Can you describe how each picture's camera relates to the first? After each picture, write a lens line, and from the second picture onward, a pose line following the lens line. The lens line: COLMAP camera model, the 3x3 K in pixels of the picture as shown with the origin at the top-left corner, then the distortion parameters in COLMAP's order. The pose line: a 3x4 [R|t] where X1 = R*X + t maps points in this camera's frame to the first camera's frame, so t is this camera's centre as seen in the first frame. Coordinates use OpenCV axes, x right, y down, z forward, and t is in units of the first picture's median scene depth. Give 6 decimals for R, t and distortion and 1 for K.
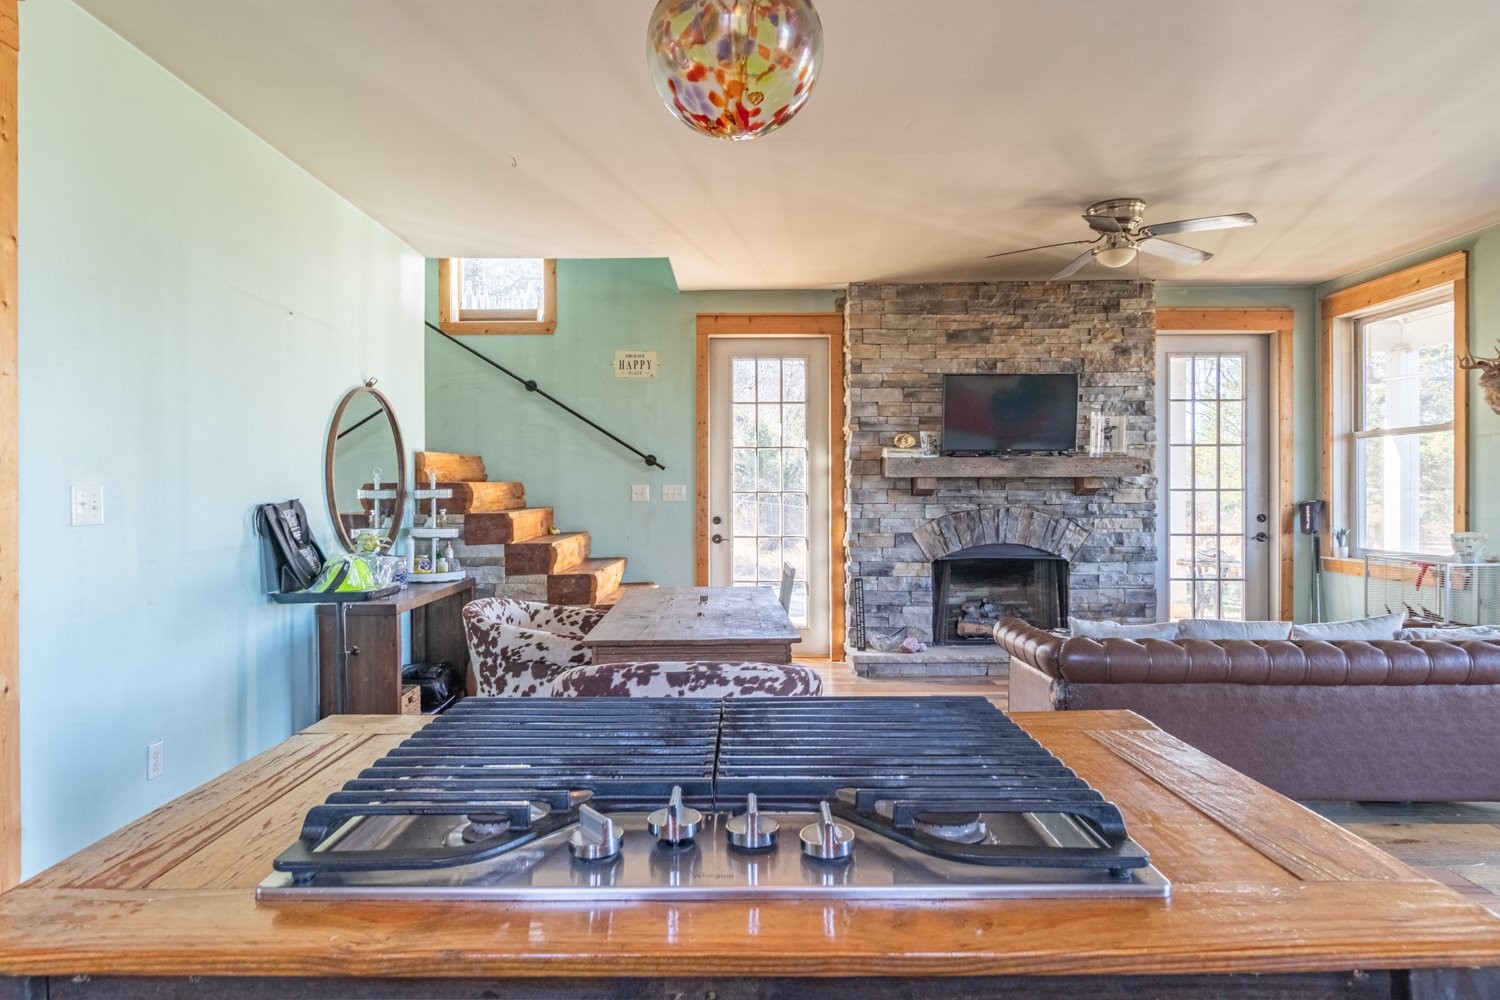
lens RADIAL K [[833.5, 0, 730.8], [0, 833.5, 499.6], [0, 0, 1]] dist [0.003444, -0.002713]
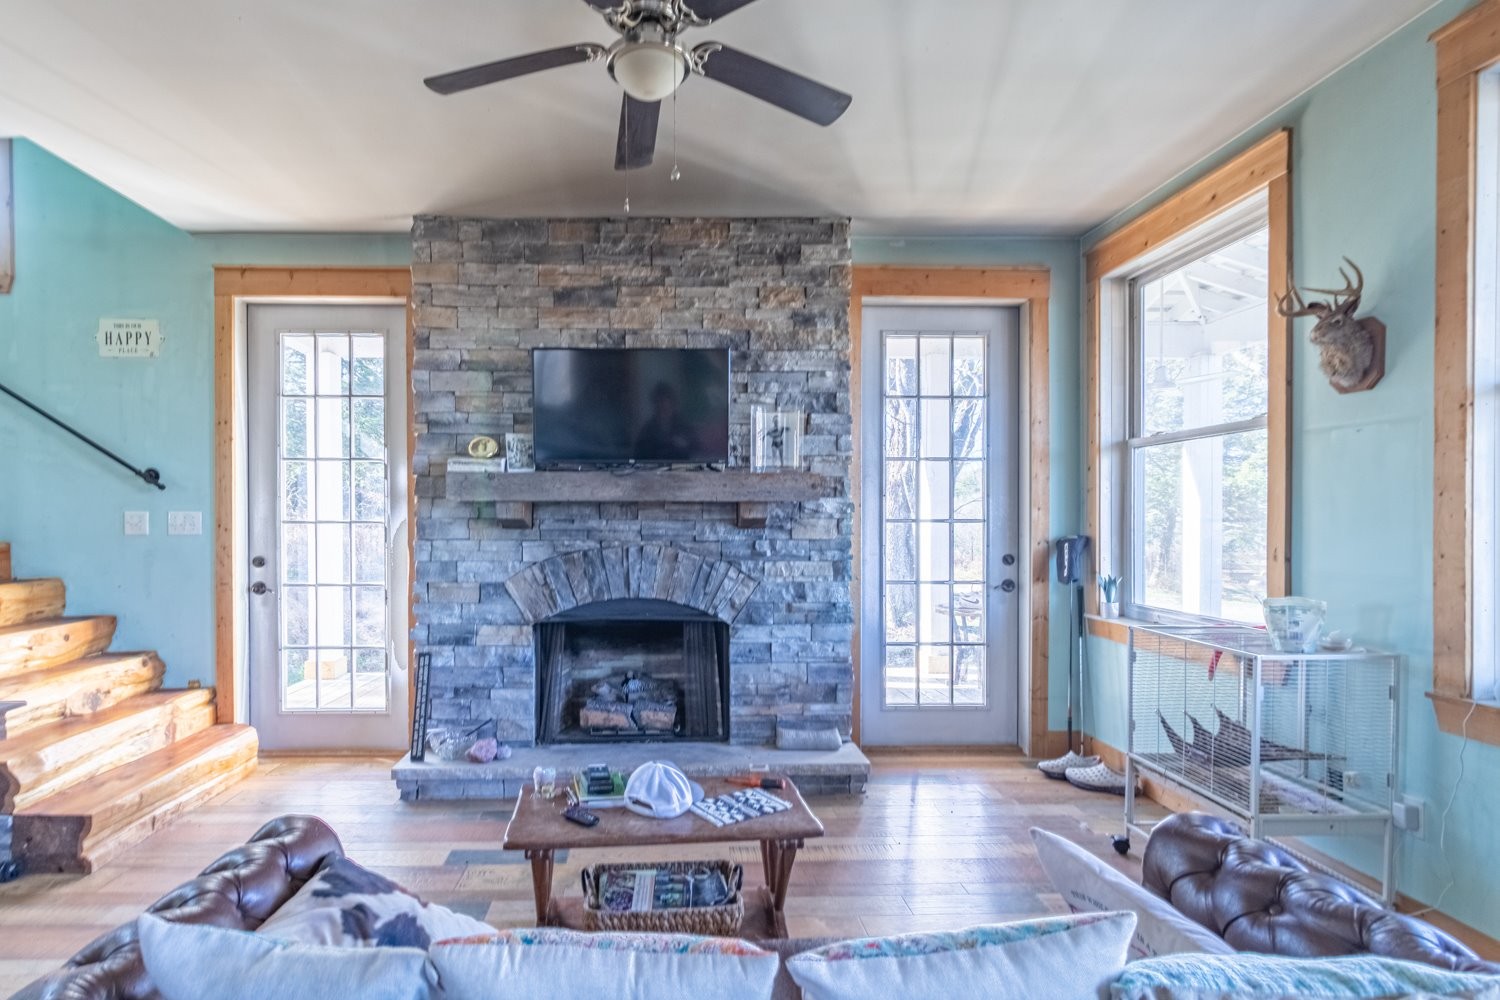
lens RADIAL K [[747.2, 0, 665.8], [0, 747.2, 528.9], [0, 0, 1]] dist [0.001399, 0.000514]
pose [[0.999115, 0.001920, 0.042024, 0.326850], [-0.002006, 0.999996, 0.001990, -0.005723], [-0.042020, -0.002072, 0.999115, 0.381399]]
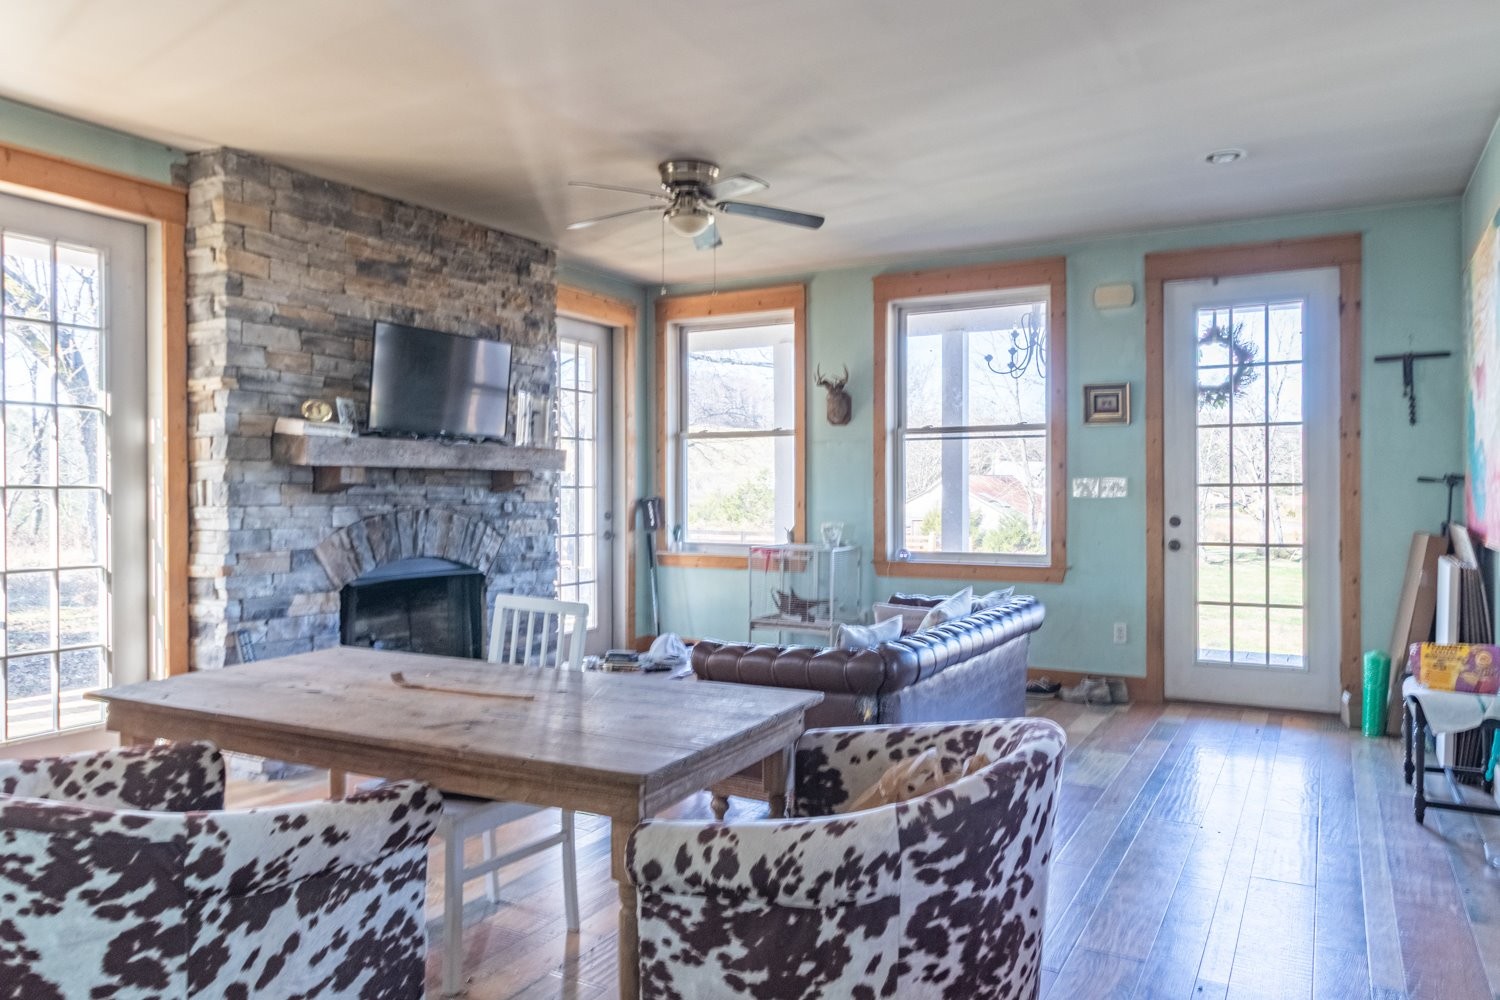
lens RADIAL K [[1004.4, 0, 755.5], [0, 1004.4, 496.3], [0, 0, 1]] dist [0.001013, 0.002255]
pose [[0.478190, -0.003622, 0.878249, -0.322558], [0.006939, 0.999976, 0.000346, 0.000164], [-0.878229, 0.005929, 0.478203, 0.306329]]
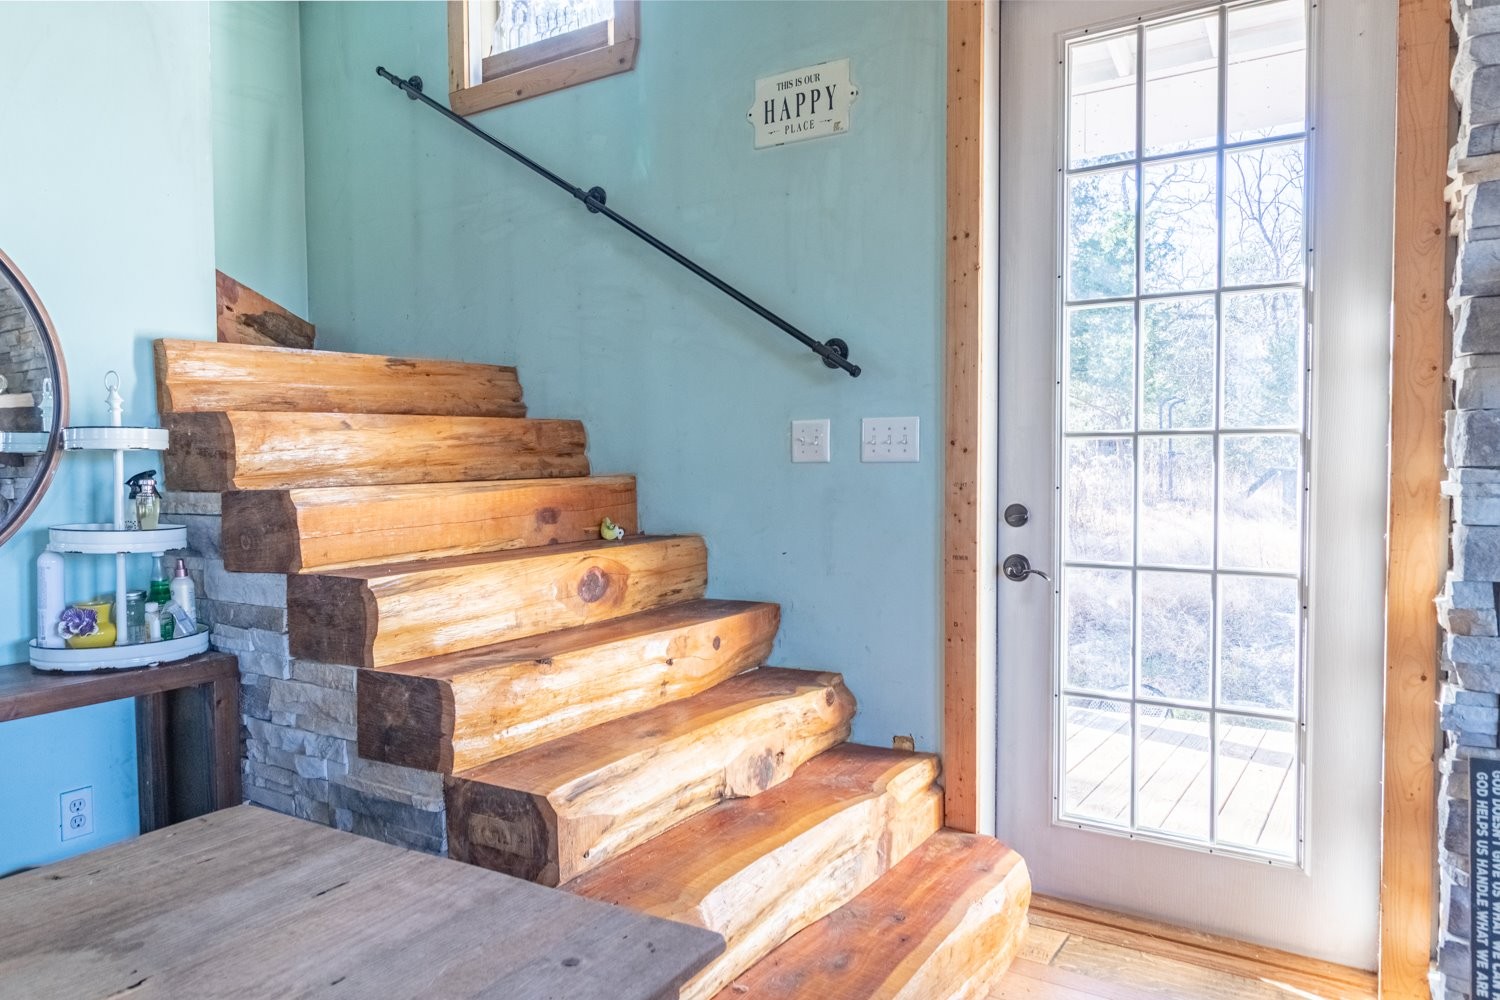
lens RADIAL K [[1017.6, 0, 756.1], [0, 1017.6, 504.6], [0, 0, 1]] dist [0.001565, 0.000600]
pose [[0.857156, 0.019232, -0.514697, 0.119796], [-0.001895, 0.999414, 0.034188, 0.005975], [0.515053, -0.028329, 0.856690, 0.621703]]
